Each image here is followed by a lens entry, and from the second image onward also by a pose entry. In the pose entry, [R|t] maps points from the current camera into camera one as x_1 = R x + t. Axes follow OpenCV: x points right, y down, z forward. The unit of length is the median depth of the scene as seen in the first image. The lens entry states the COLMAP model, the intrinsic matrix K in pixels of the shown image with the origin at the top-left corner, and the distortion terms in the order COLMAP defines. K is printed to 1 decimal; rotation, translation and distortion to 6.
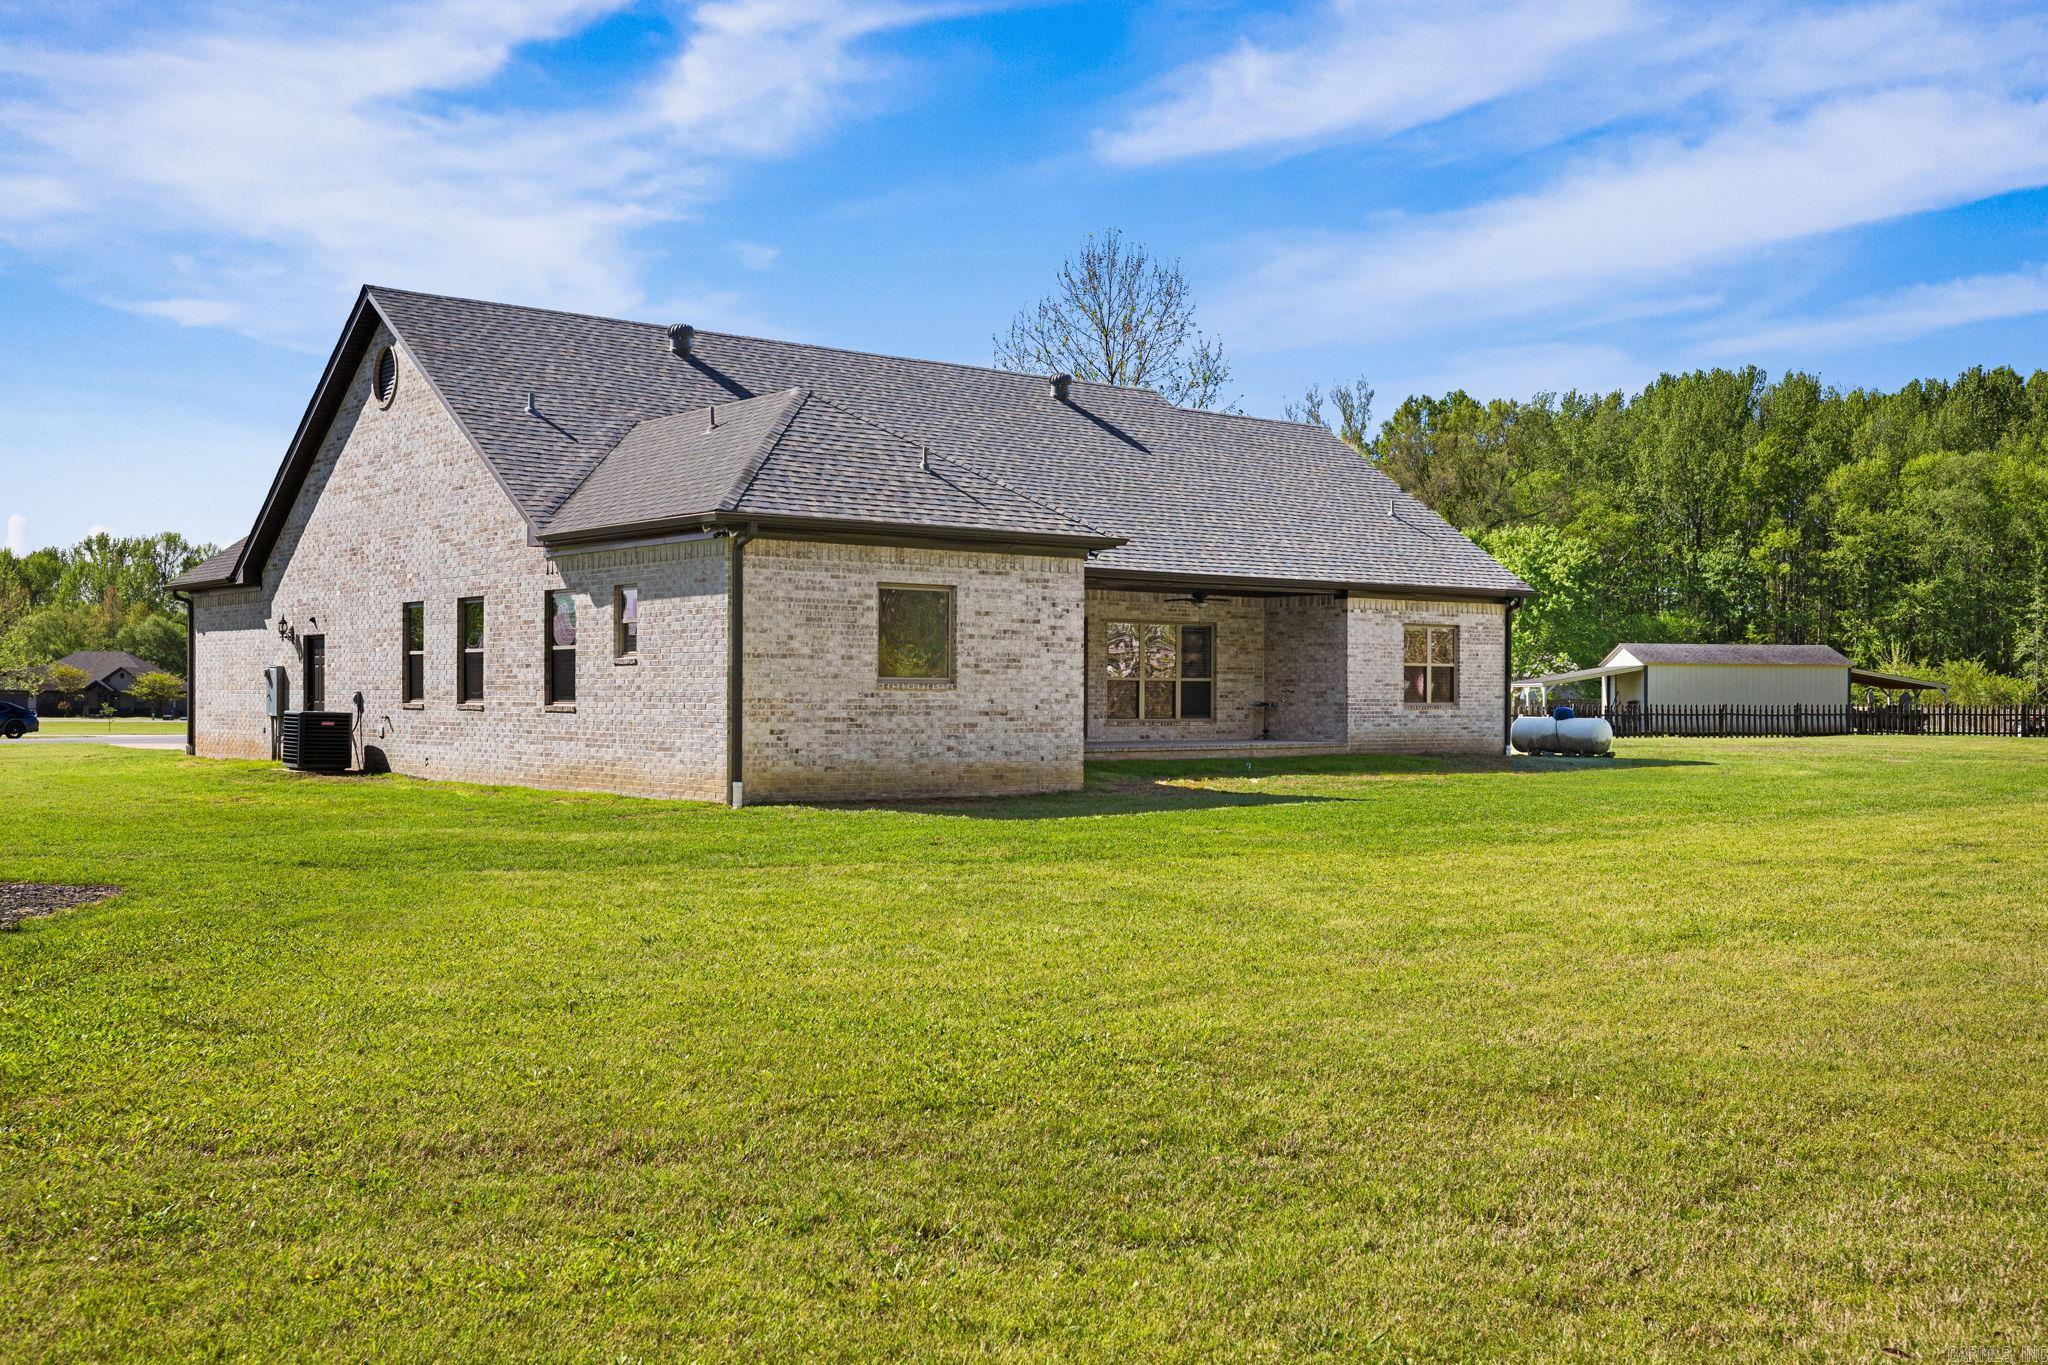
lens RADIAL K [[2010.9, 0, 1045.2], [0, 2010.9, 688.5], [0, 0, 1]] dist [0.001165, 0.009390]
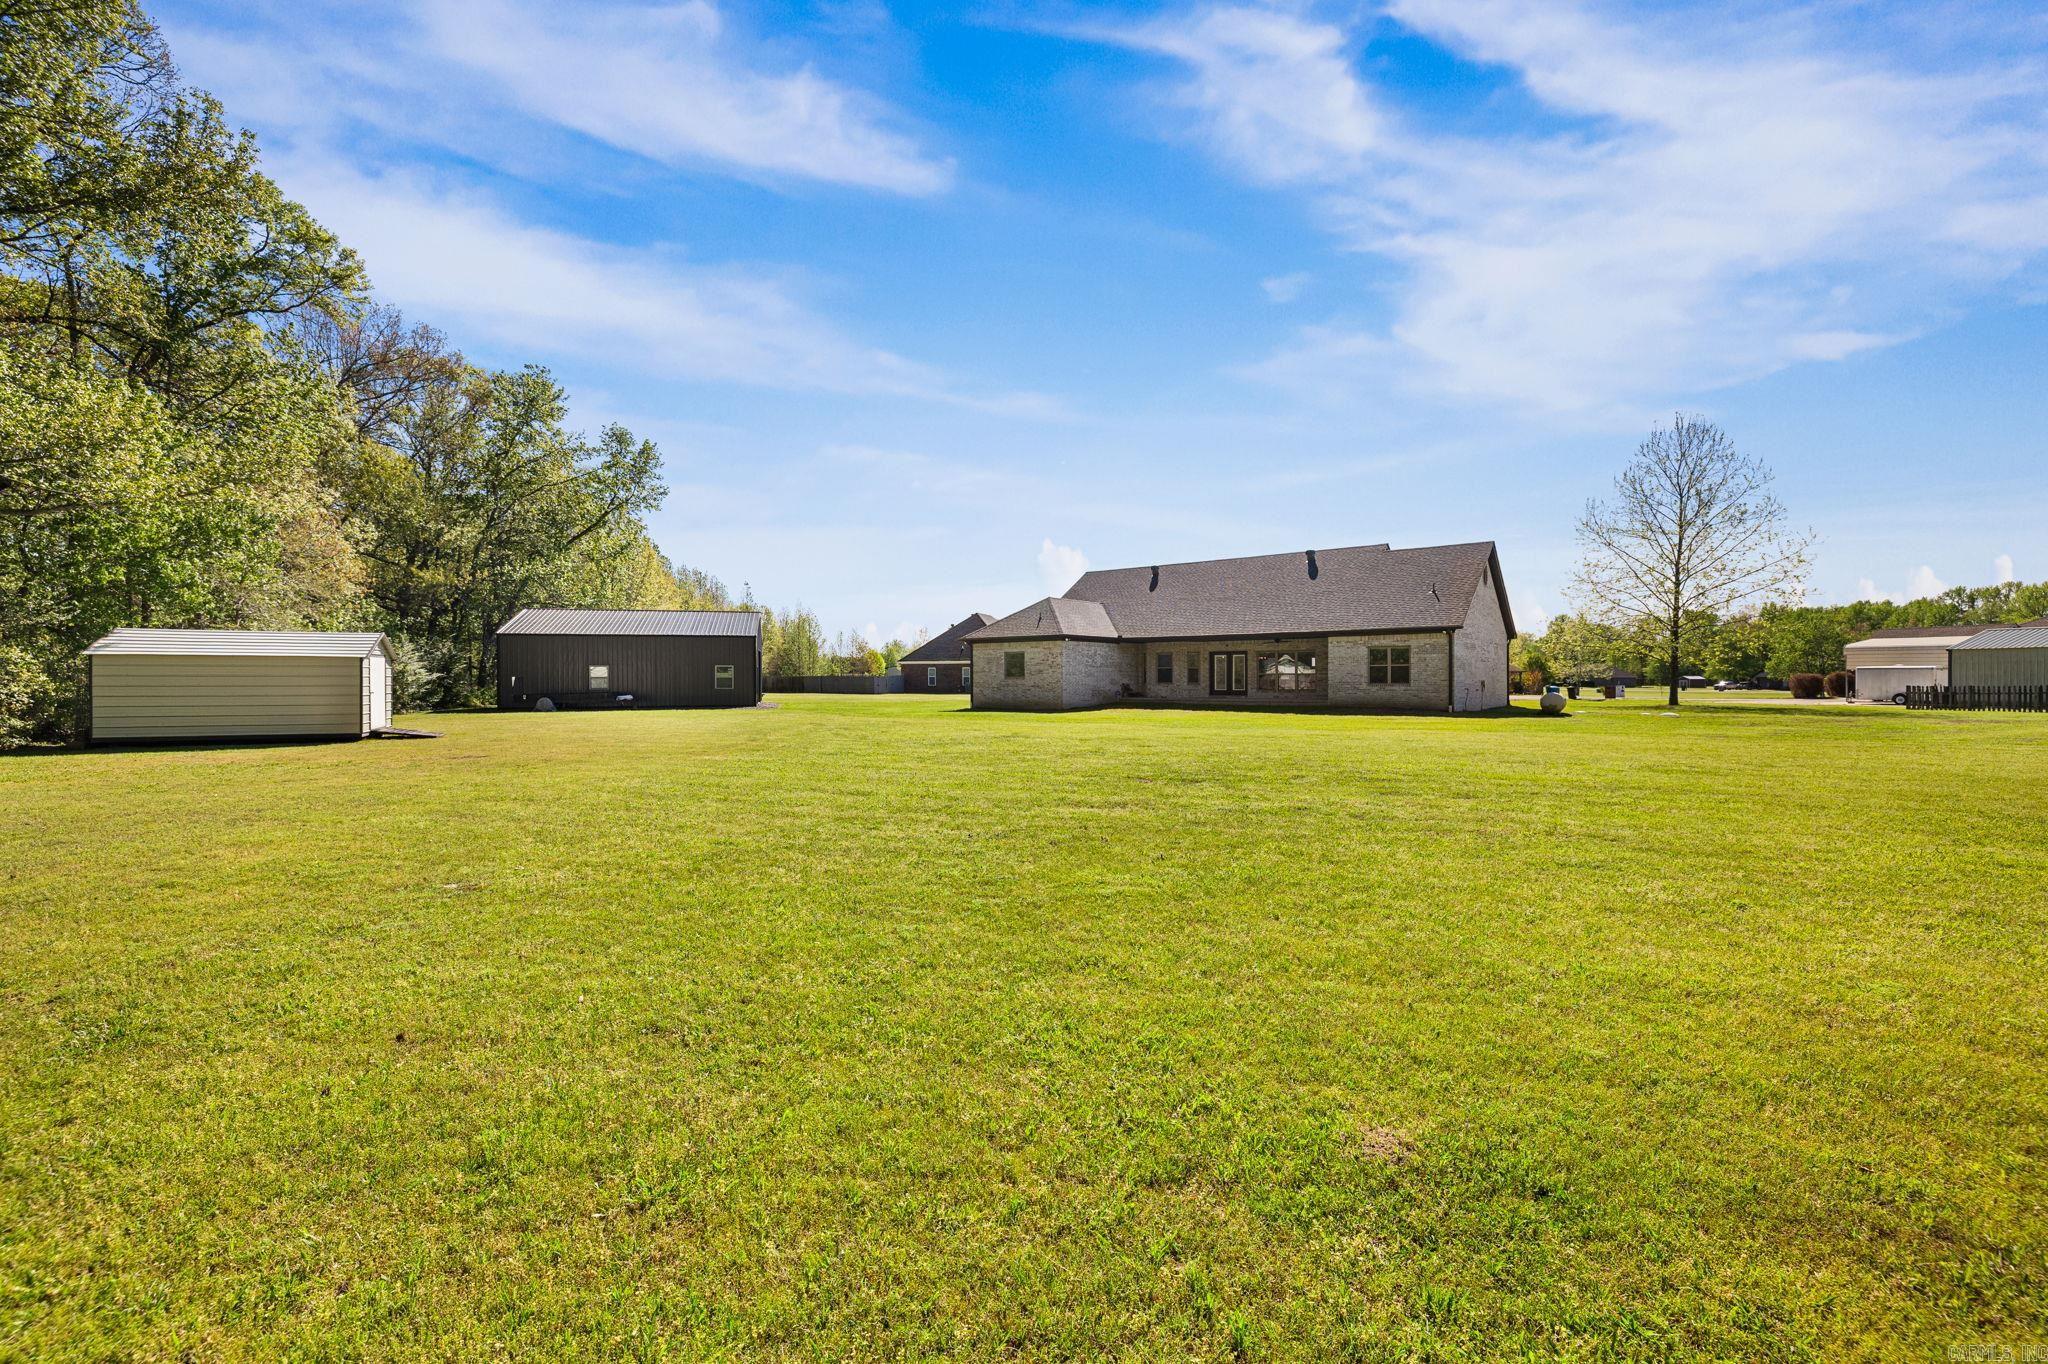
lens RADIAL K [[889.5, 0, 1024.0], [0, 889.5, 682.0], [0, 0, 1]] dist [0.002099, 0.000259]
pose [[0.211401, -0.001774, -0.977398, 1.802216], [0.006029, 0.999982, -0.000511, 0.006588], [0.977381, -0.005784, 0.211408, 0.766473]]
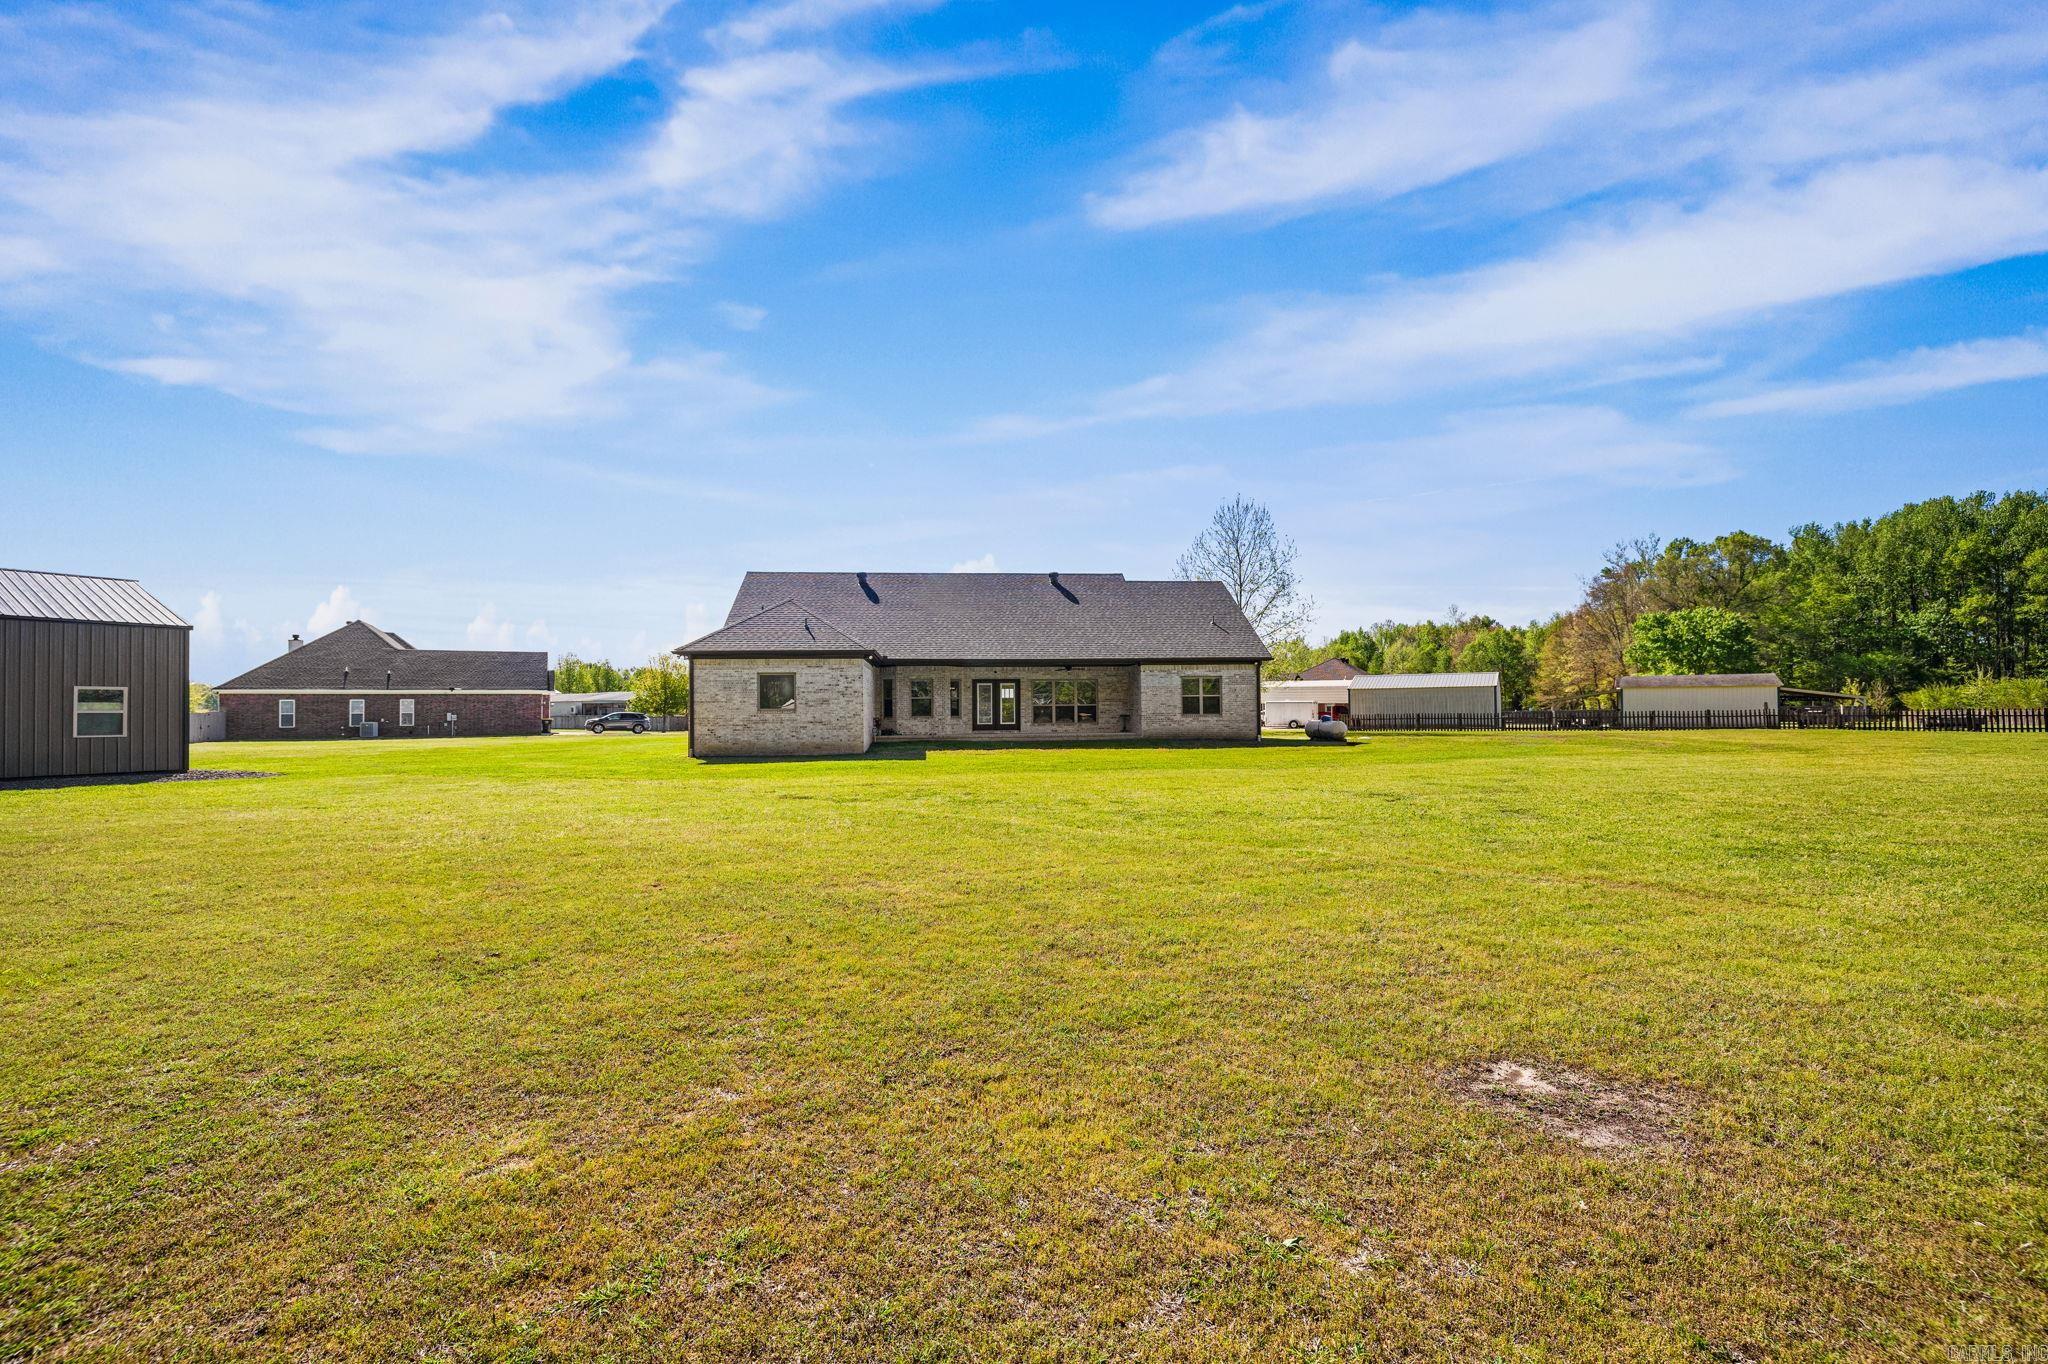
lens RADIAL K [[871.2, 0, 1024.0], [0, 871.2, 682.0], [0, 0, 1]] dist [-0.001196, -0.000192]
pose [[0.833668, -0.031347, -0.551376, 0.942528], [0.014644, 0.999292, -0.034670, 0.004231], [0.552072, 0.020829, 0.833536, 0.279464]]
